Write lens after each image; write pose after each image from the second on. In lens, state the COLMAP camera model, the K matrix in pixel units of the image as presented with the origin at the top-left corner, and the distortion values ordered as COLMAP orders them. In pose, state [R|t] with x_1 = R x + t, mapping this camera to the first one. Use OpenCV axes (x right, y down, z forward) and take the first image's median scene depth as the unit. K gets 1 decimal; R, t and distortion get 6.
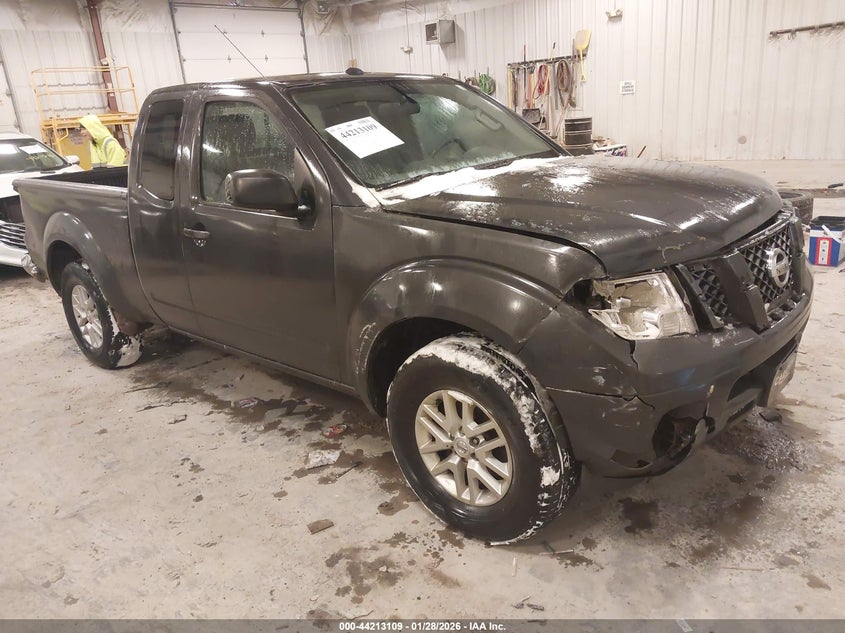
lens RADIAL K [[643.2, 0, 422.5], [0, 643.2, 316.5], [0, 0, 1]] dist [-0.005306, -0.001002]
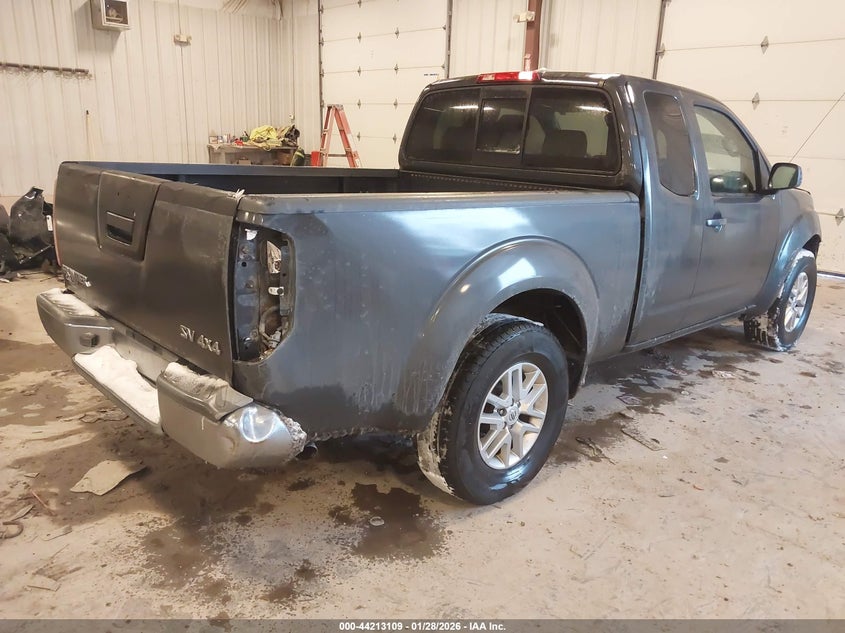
lens RADIAL K [[643.2, 0, 422.5], [0, 643.2, 316.5], [0, 0, 1]] dist [-0.005306, -0.001002]
pose [[0.108370, -0.190791, 0.975630, -1.353705], [0.262430, 0.952087, 0.157037, -0.250902], [-0.958846, 0.239017, 0.153247, 1.204008]]
